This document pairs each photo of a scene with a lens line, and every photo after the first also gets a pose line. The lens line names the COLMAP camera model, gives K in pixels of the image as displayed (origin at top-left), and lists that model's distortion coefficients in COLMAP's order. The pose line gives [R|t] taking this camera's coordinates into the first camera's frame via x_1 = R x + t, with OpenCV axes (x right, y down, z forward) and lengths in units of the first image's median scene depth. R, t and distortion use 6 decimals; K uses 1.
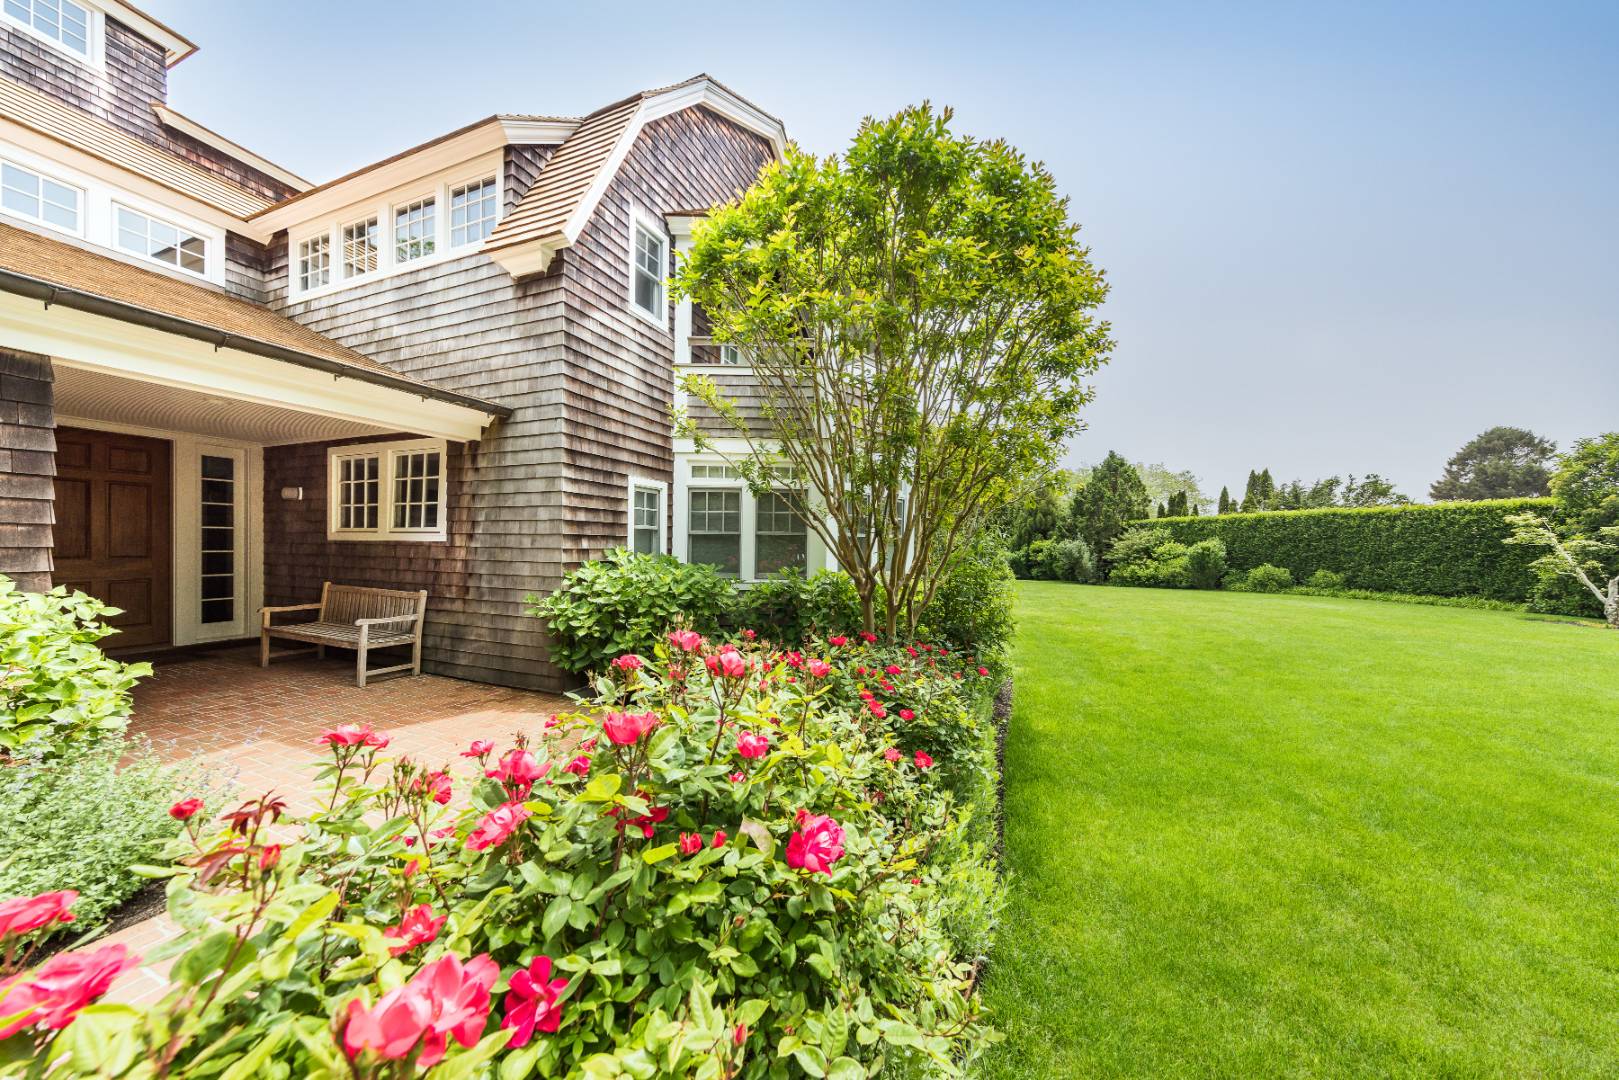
lens RADIAL K [[526.6, 0, 804.4], [0, 526.6, 549.0], [0, 0, 1]] dist [0.001072, 0.000020]
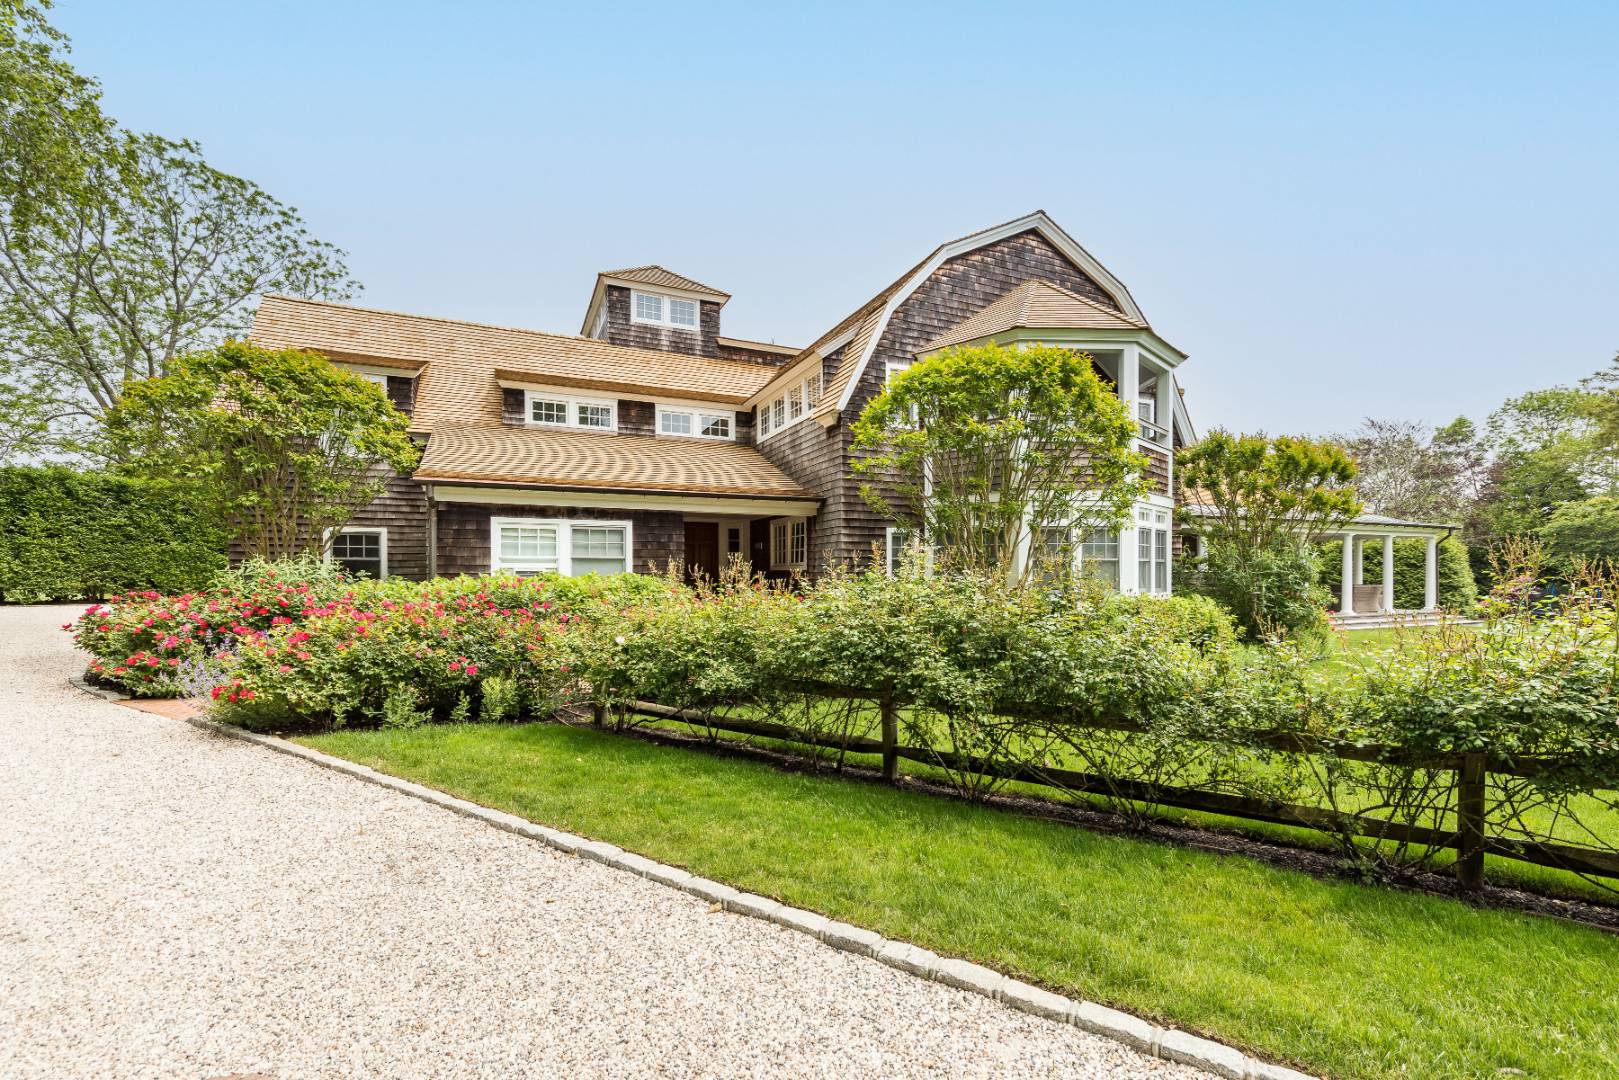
lens RADIAL K [[695.8, 0, 813.5], [0, 695.8, 576.1], [0, 0, 1]] dist [0.001458, 0.000259]
pose [[0.711208, -0.009627, -0.702915, 0.220718], [0.005889, 0.999953, -0.007737, 0.005700], [0.702957, 0.001363, 0.711231, -0.151243]]
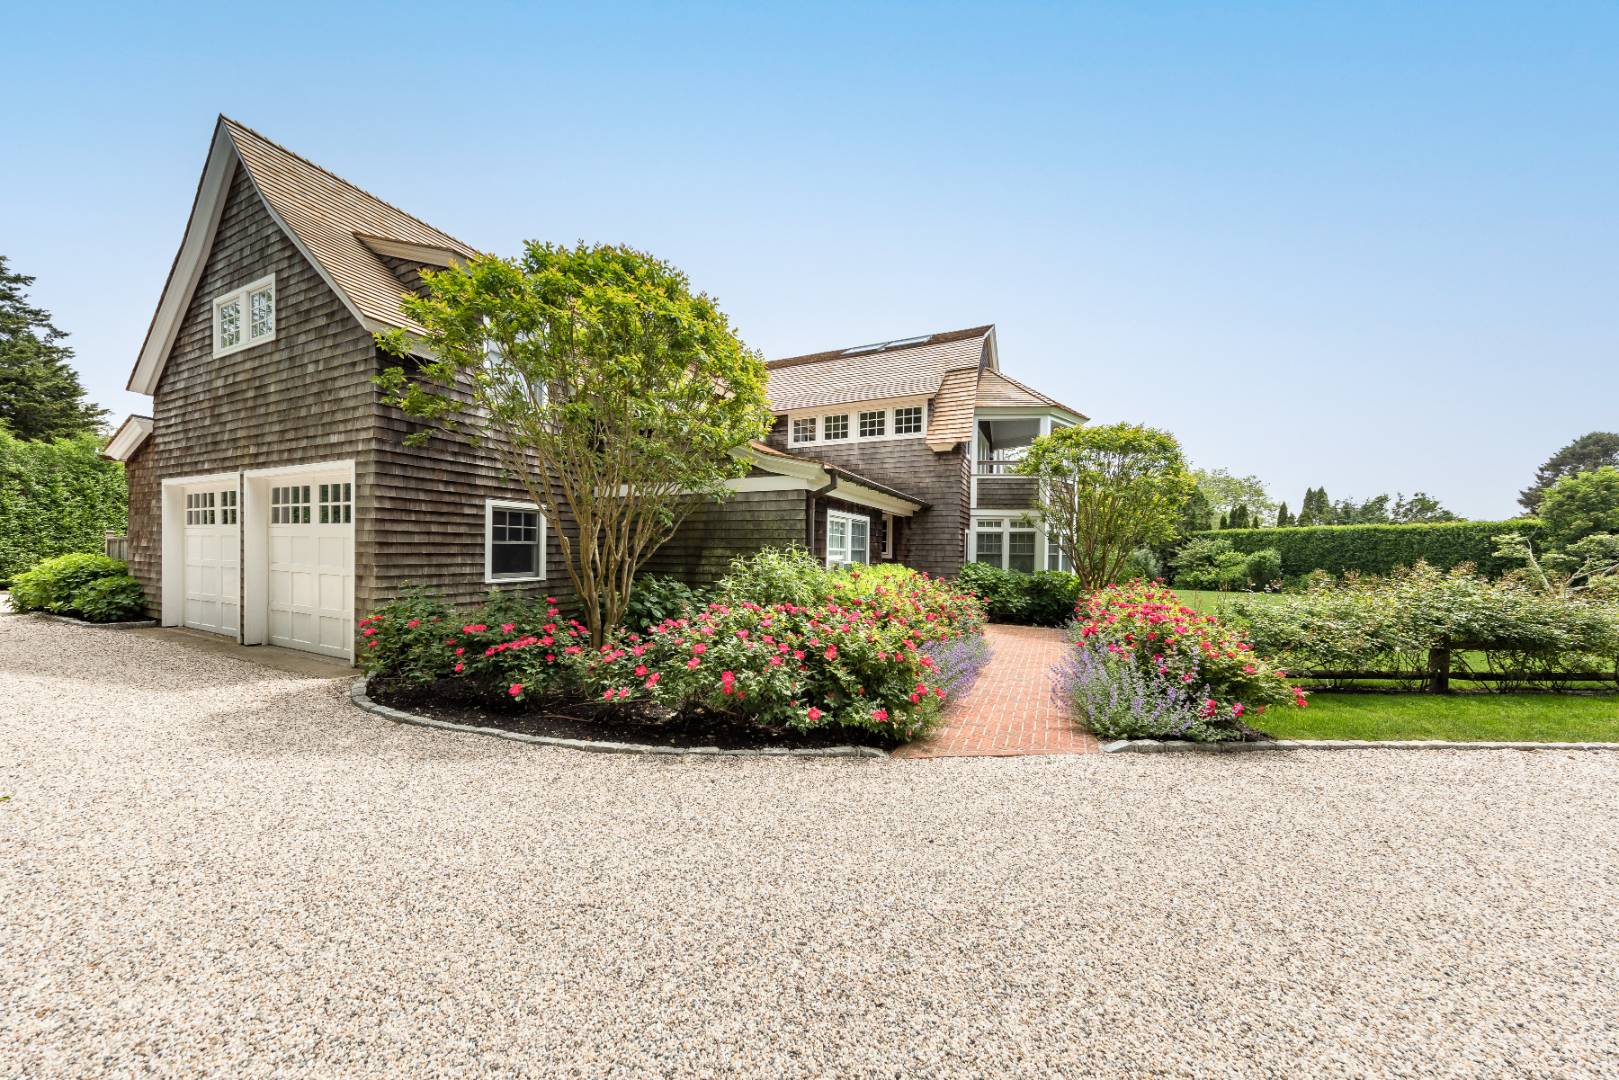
lens RADIAL K [[558.9, 0, 765.8], [0, 558.9, 554.9], [0, 0, 1]] dist [0.000018, -0.000044]
pose [[0.995466, 0.003292, -0.095066, -0.210124], [-0.002873, 0.999986, 0.004534, -0.007989], [0.095080, -0.004241, 0.995461, -0.326712]]
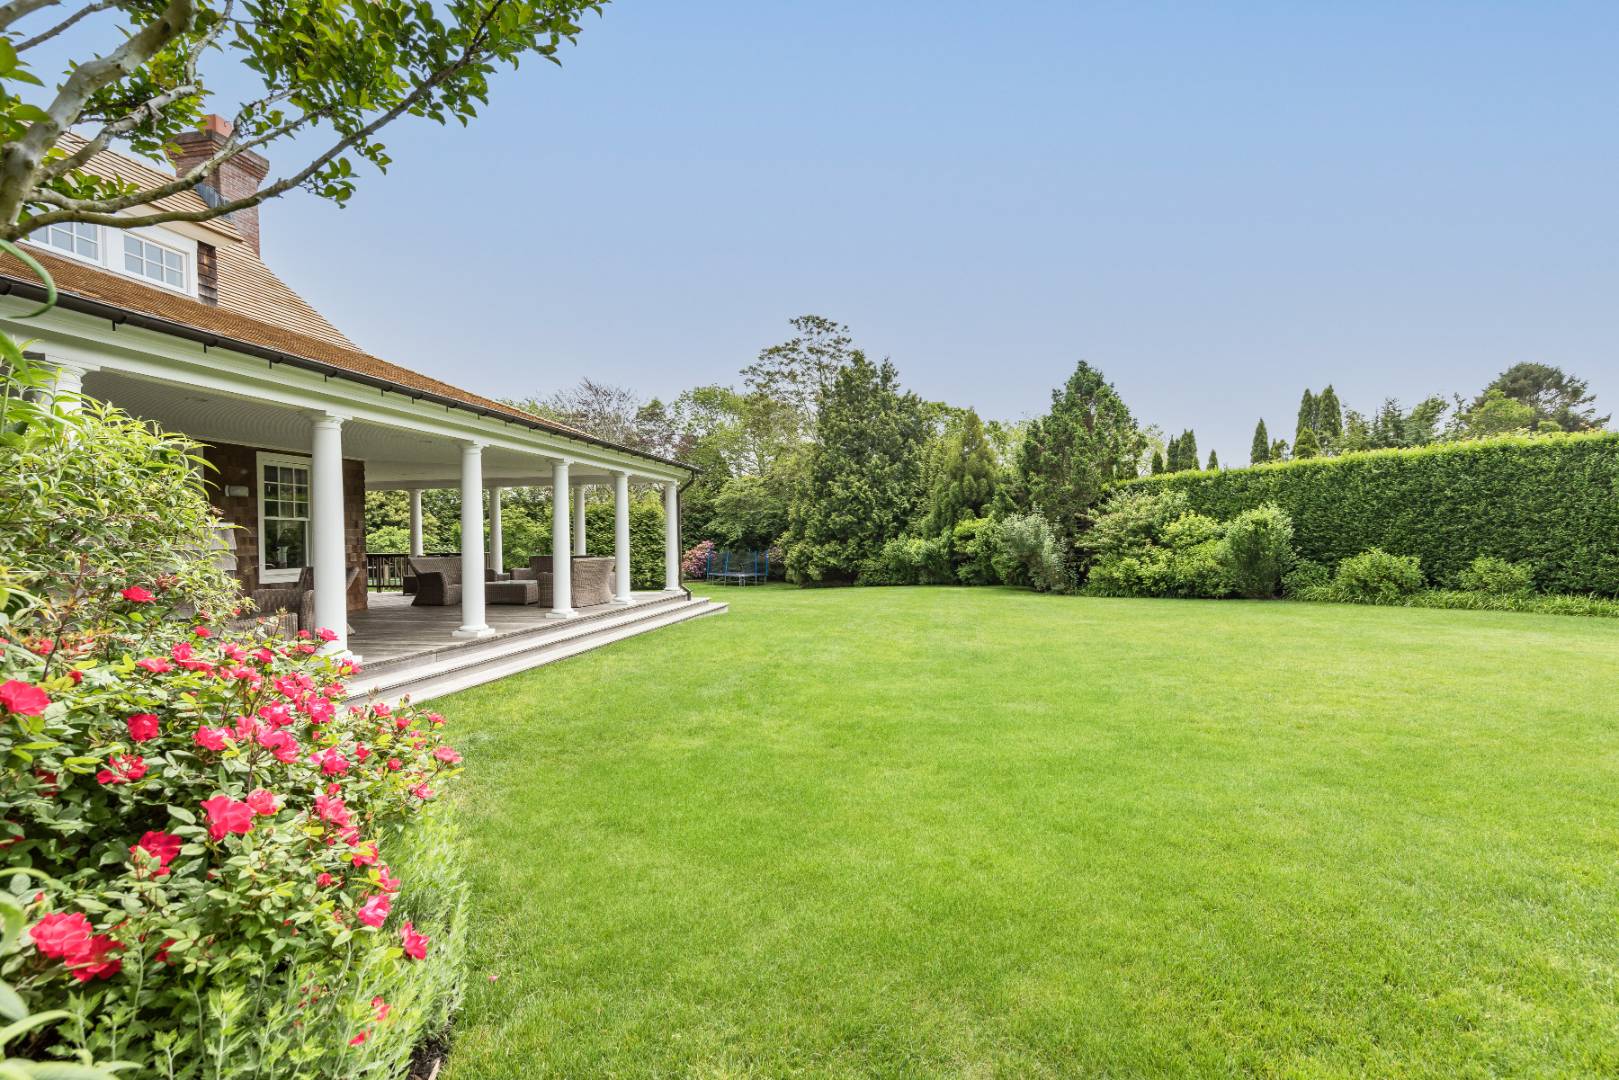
lens RADIAL K [[708.6, 0, 809.5], [0, 708.6, 540.0], [0, 0, 1]] dist [-0.000651, -0.000112]
pose [[0.980494, -0.024224, 0.195049, 0.161807], [0.025016, 0.999686, -0.001598, 0.005844], [-0.194949, 0.006446, 0.980792, 0.359126]]
